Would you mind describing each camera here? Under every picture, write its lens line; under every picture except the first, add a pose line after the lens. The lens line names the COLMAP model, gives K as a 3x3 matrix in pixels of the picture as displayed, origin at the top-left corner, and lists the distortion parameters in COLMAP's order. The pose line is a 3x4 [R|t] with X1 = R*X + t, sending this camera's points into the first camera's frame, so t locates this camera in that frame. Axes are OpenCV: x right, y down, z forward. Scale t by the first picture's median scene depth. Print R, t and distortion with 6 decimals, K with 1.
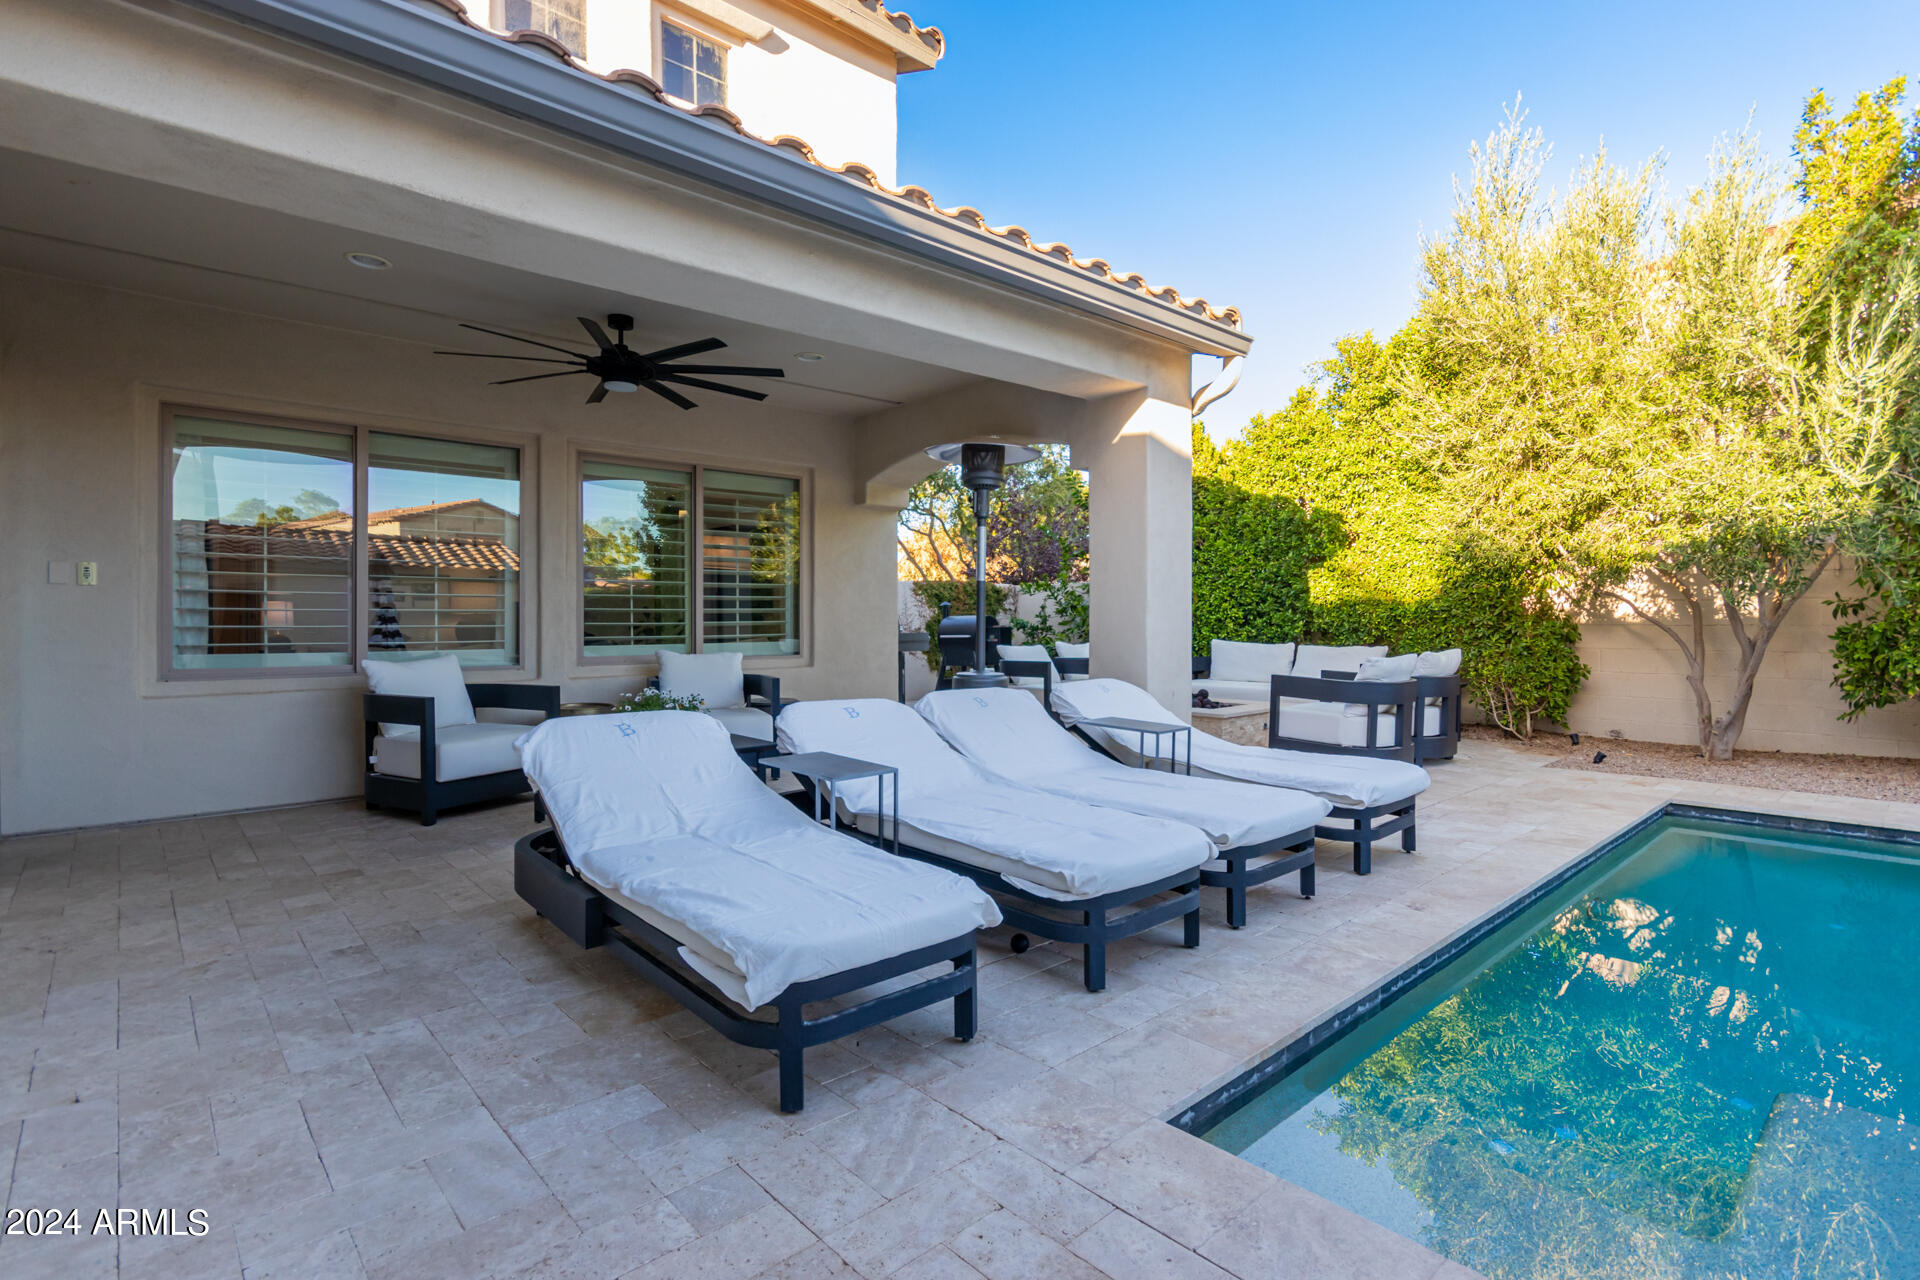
lens RADIAL K [[883.8, 0, 960.0], [0, 883.8, 640.0], [0, 0, 1]] dist [0.003210, 0.000586]
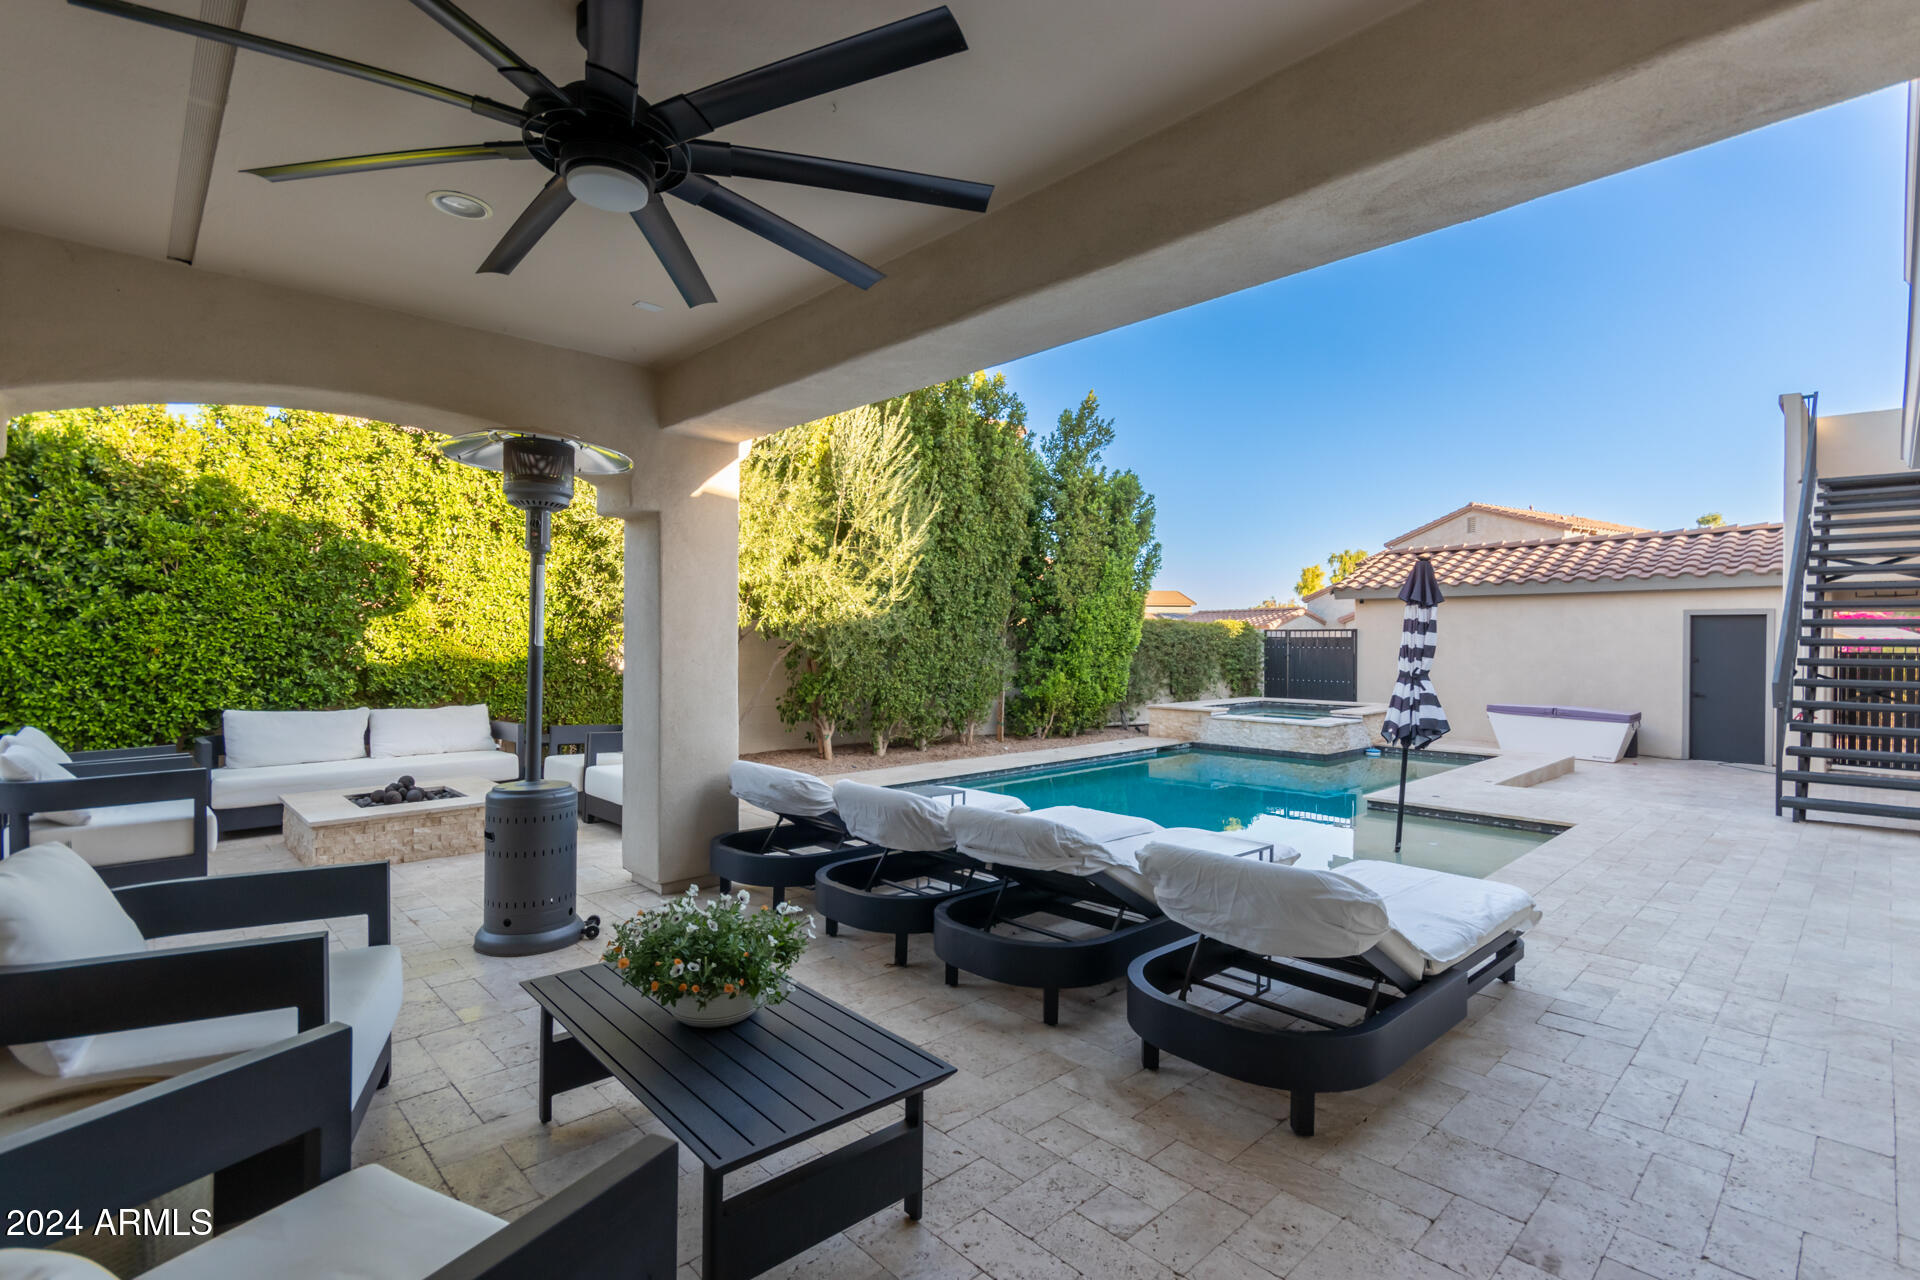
lens RADIAL K [[883.8, 0, 960.0], [0, 883.8, 640.0], [0, 0, 1]] dist [0.003210, 0.000586]
pose [[-0.019730, 0.009019, 0.999765, -0.458748], [0.025474, 0.999639, -0.008515, -0.038847], [-0.999481, 0.025300, -0.019953, 0.491048]]
